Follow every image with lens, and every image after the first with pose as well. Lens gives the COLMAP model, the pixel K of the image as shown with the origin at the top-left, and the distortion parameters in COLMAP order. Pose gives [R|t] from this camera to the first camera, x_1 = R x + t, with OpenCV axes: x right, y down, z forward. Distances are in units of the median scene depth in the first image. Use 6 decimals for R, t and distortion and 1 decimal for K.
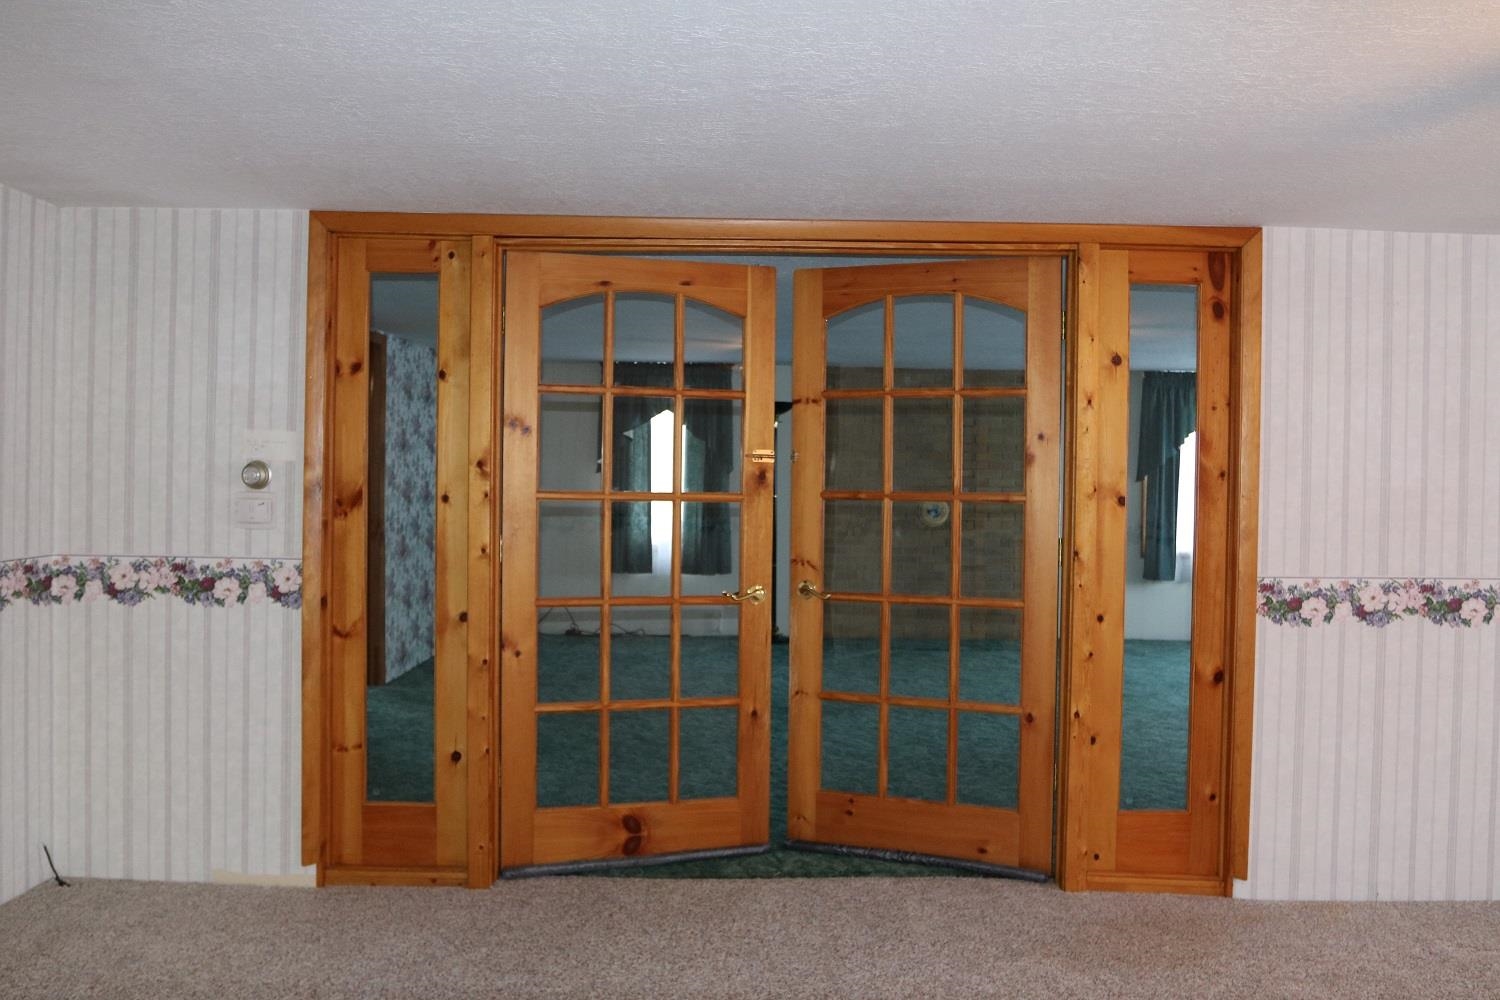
lens RADIAL K [[1173.4, 0, 749.2], [0, 1173.4, 482.7], [0, 0, 1]] dist [-0.089735, 0.051170]
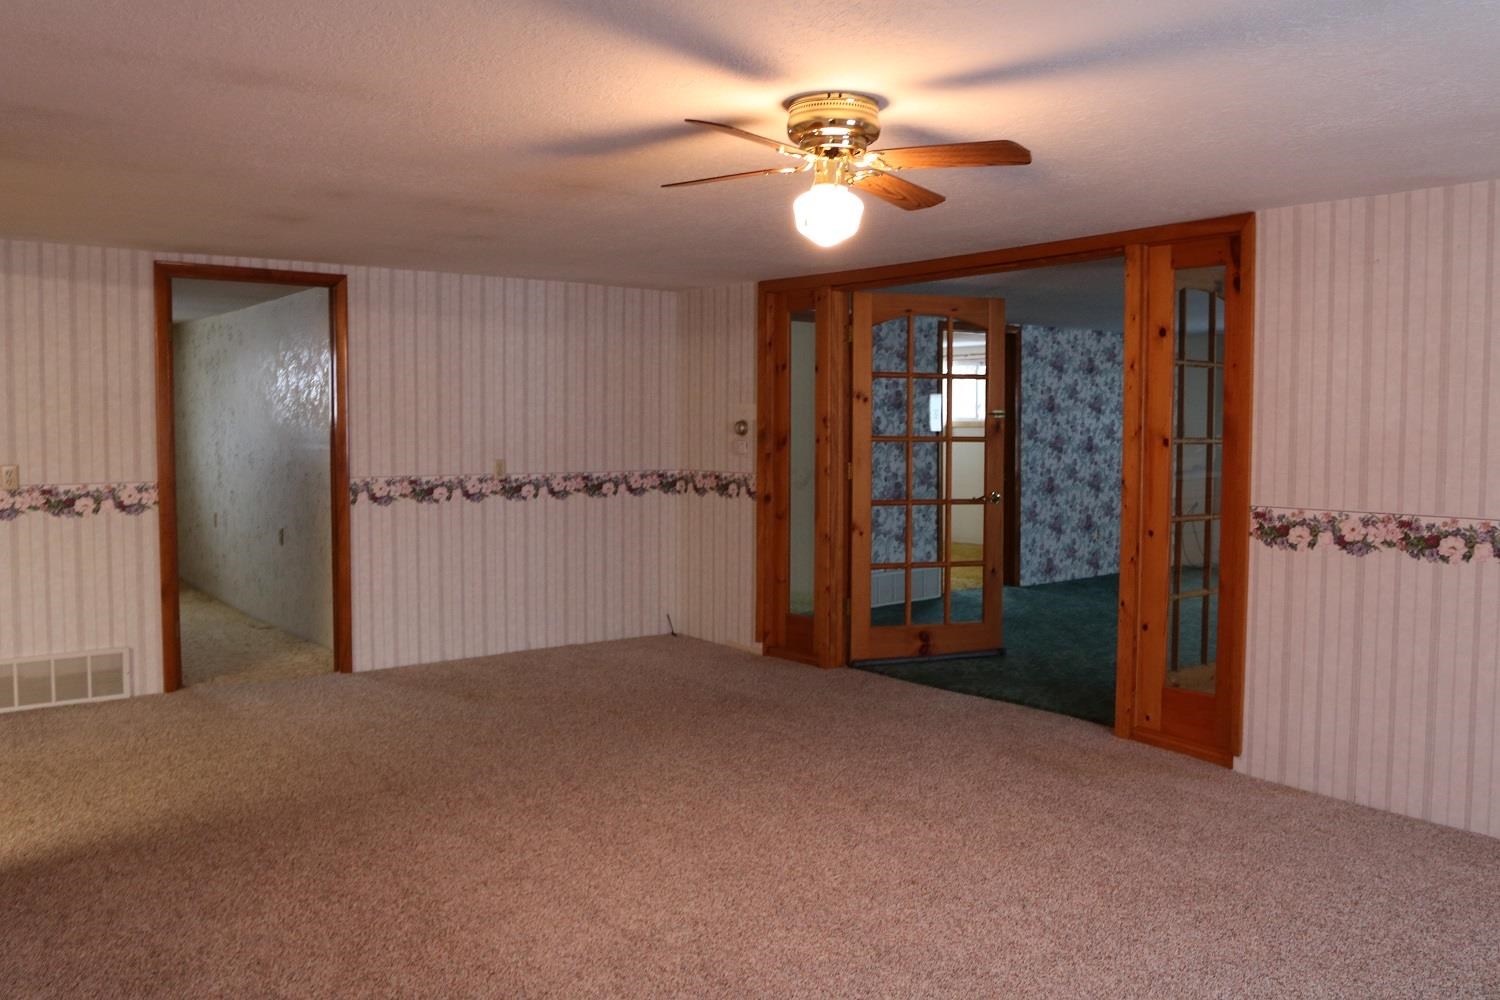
lens RADIAL K [[1173.4, 0, 749.2], [0, 1173.4, 482.7], [0, 0, 1]] dist [-0.089735, 0.051170]
pose [[0.613172, 0.026583, -0.789502, 1.064017], [-0.002184, 0.999487, 0.031957, 0.020605], [0.789947, -0.017871, 0.612915, -0.145452]]
